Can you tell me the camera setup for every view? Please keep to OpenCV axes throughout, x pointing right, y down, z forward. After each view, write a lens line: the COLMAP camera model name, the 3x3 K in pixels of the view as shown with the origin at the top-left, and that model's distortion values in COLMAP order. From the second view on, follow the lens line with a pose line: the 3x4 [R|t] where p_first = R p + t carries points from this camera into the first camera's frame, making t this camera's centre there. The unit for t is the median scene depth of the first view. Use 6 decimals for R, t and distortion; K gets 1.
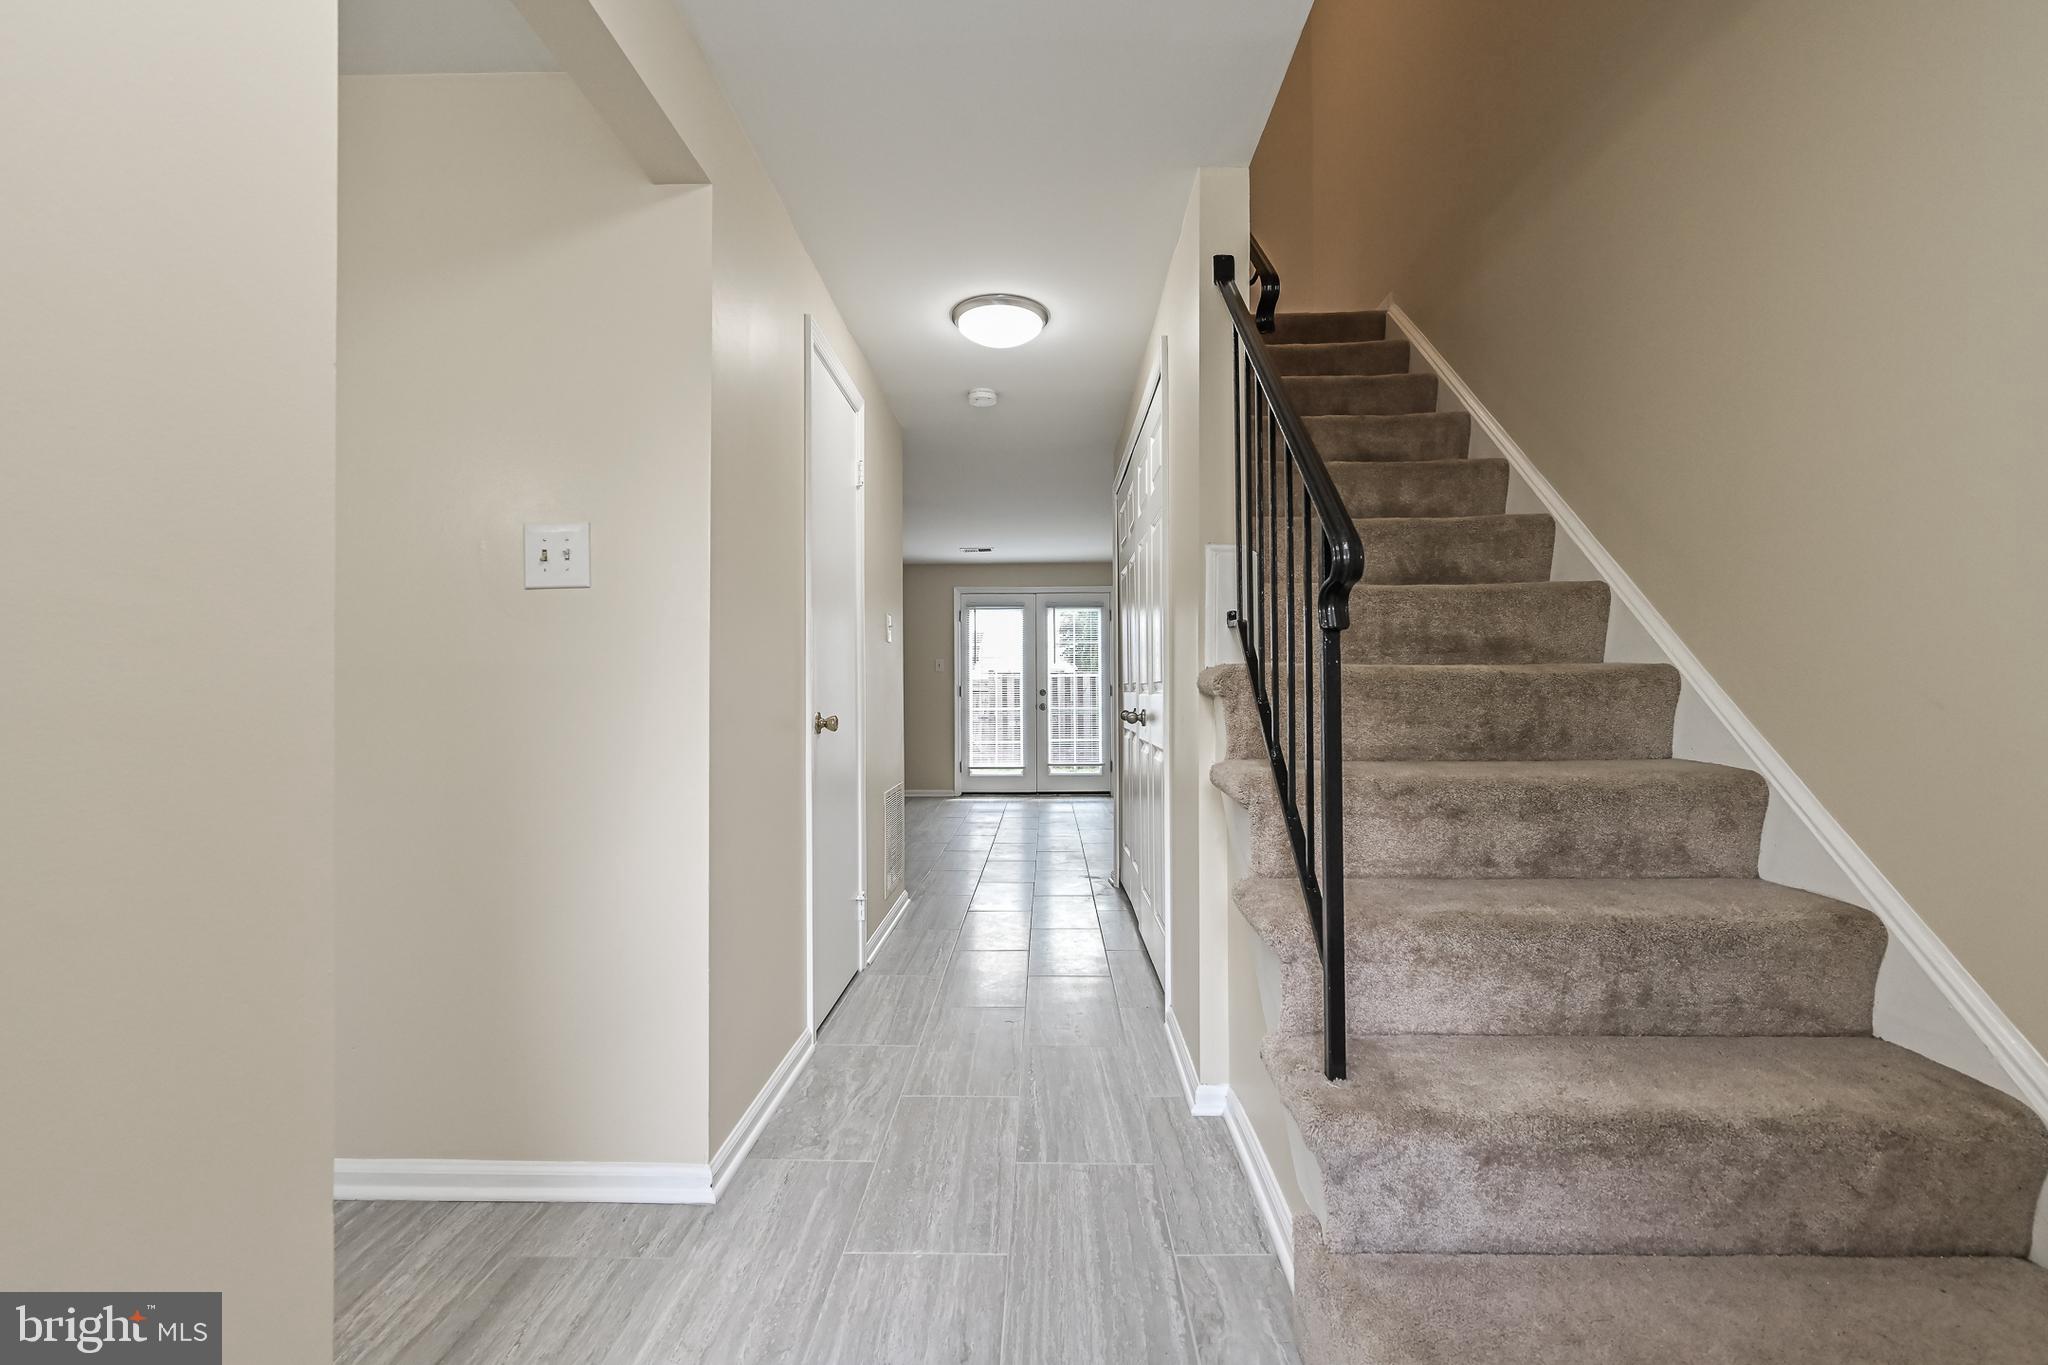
lens RADIAL K [[851.5, 0, 1031.3], [0, 851.5, 692.9], [0, 0, 1]] dist [-0.001049, -0.000175]
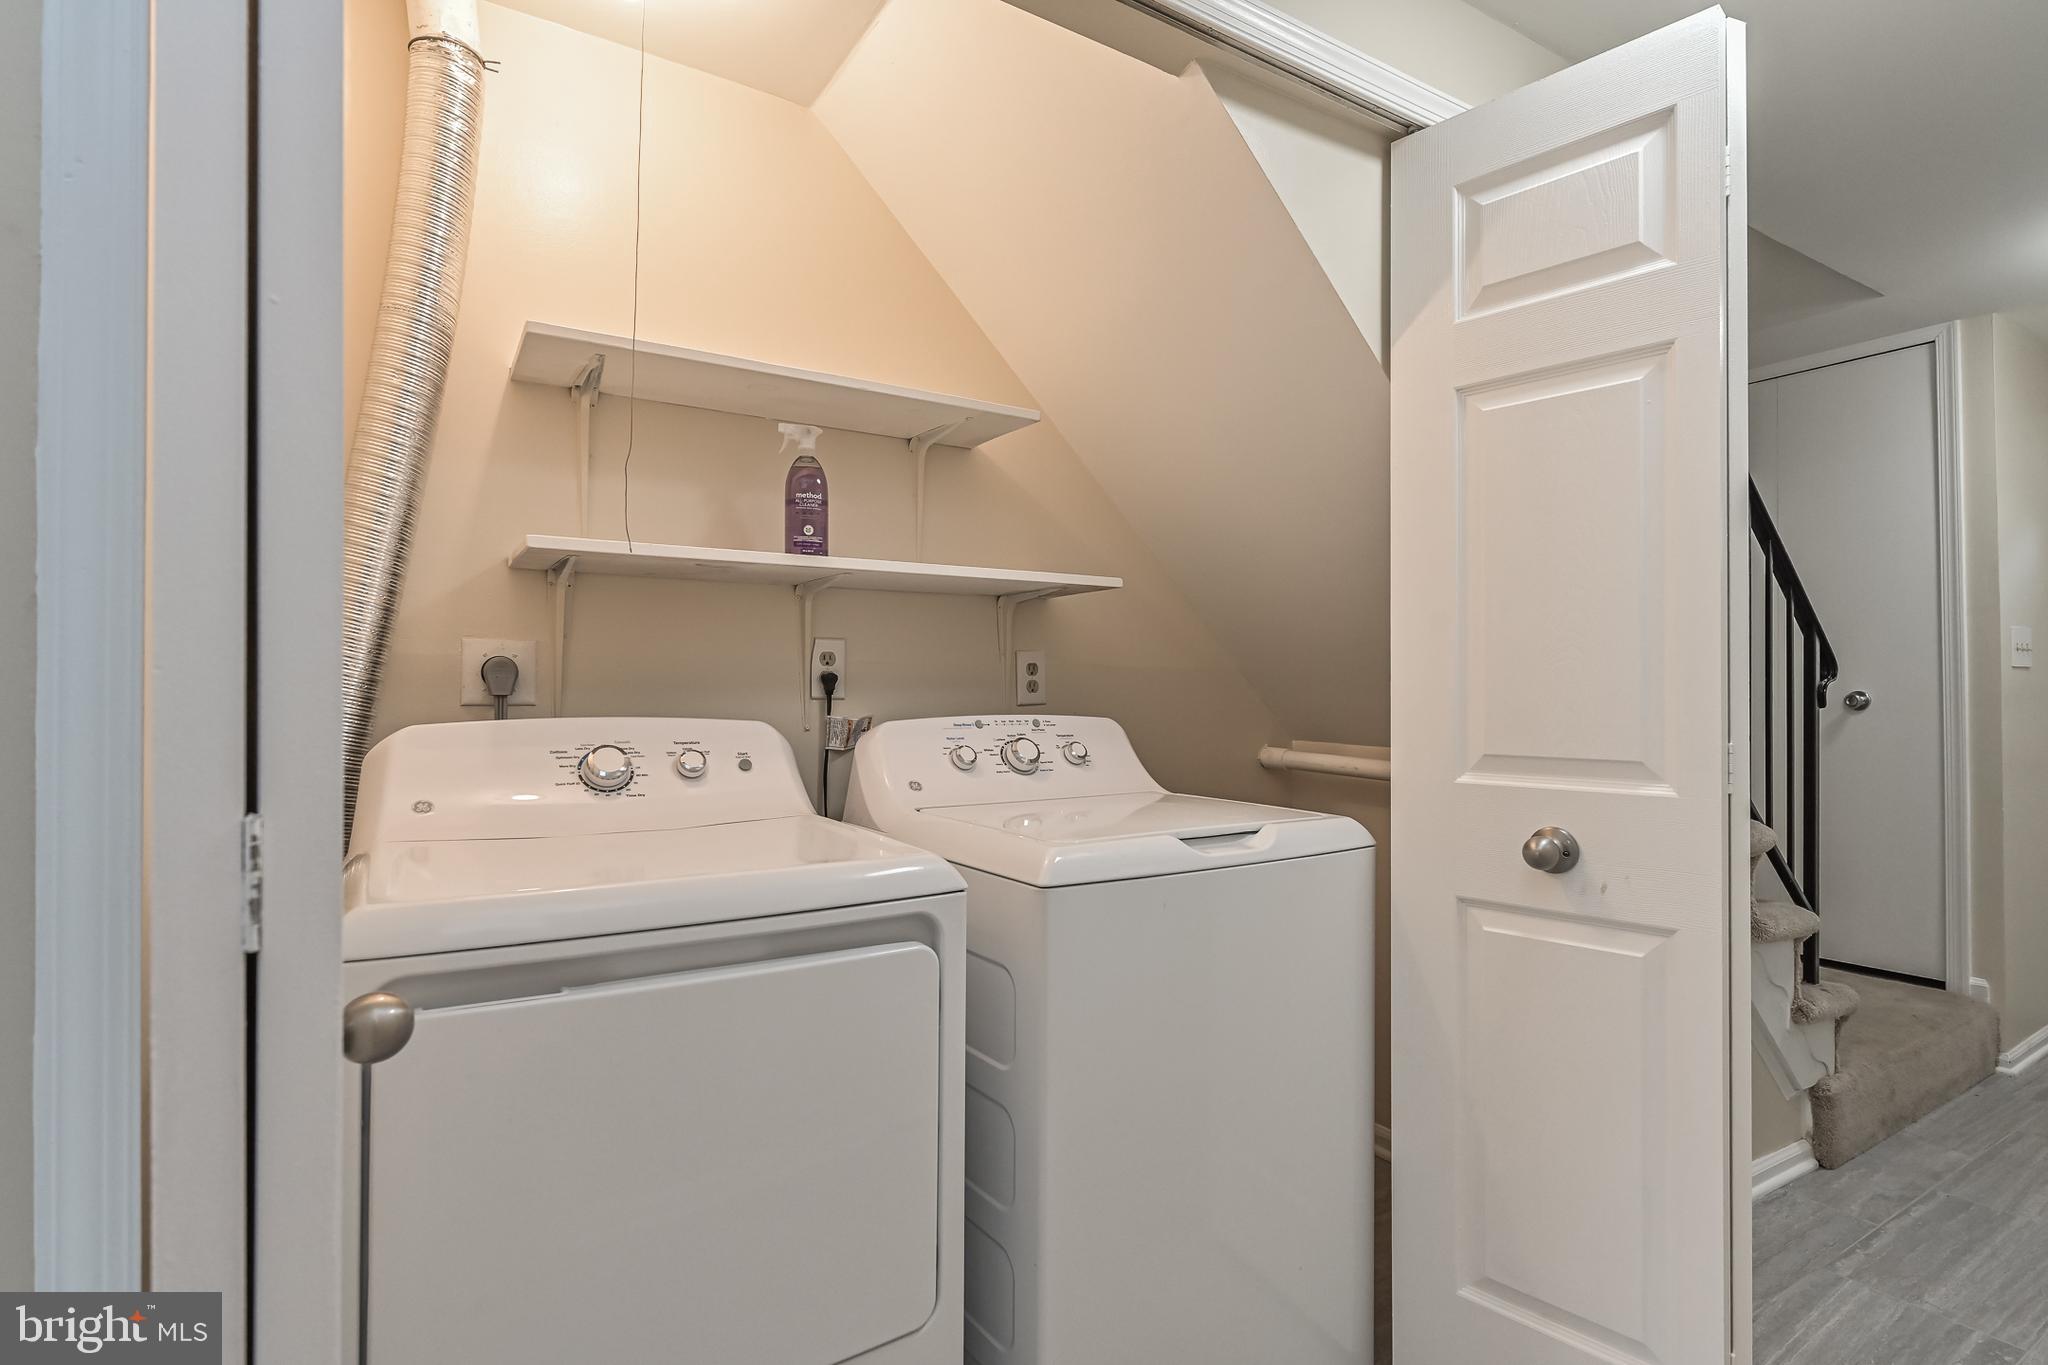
lens RADIAL K [[1008.6, 0, 1025.5], [0, 1008.6, 688.8], [0, 0, 1]] dist [-0.000094, 0.000861]
pose [[-0.555608, 0.021260, 0.831172, -0.360858], [-0.002299, 0.999630, -0.027105, -0.049198], [-0.831441, -0.016970, -0.555354, 2.822155]]
